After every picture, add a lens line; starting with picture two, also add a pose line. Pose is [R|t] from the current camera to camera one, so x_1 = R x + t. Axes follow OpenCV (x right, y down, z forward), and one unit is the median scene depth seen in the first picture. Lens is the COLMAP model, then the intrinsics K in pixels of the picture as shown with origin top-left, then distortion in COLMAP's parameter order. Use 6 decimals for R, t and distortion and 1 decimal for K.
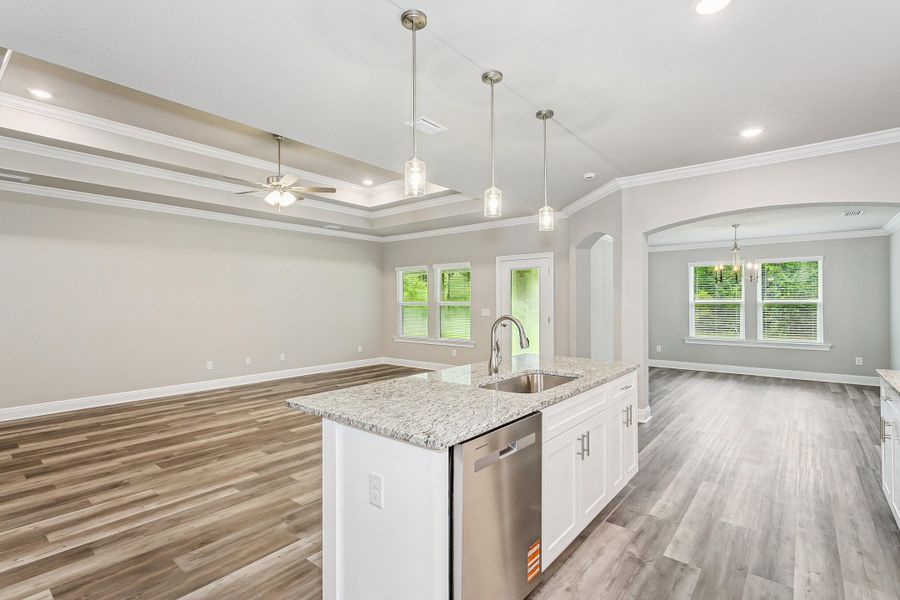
lens RADIAL K [[430.7, 0, 448.3], [0, 430.7, 300.3], [0, 0, 1]] dist [0.002762, 0.001661]
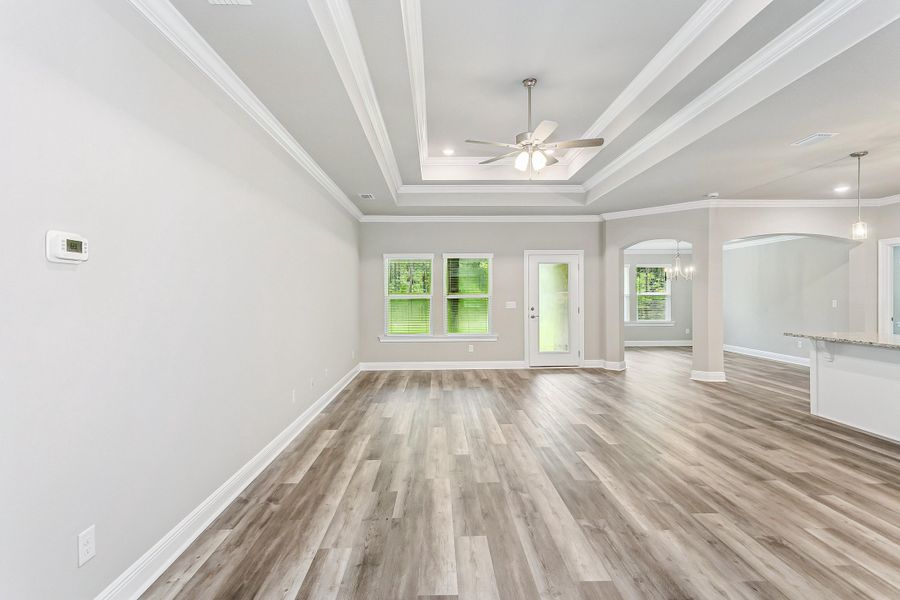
lens RADIAL K [[430.7, 0, 448.3], [0, 430.7, 300.3], [0, 0, 1]] dist [0.002762, 0.001661]
pose [[0.751865, -0.009728, 0.659245, -1.491603], [0.000684, 0.999902, 0.013975, 0.007950], [-0.659316, -0.010056, 0.751799, 0.738409]]
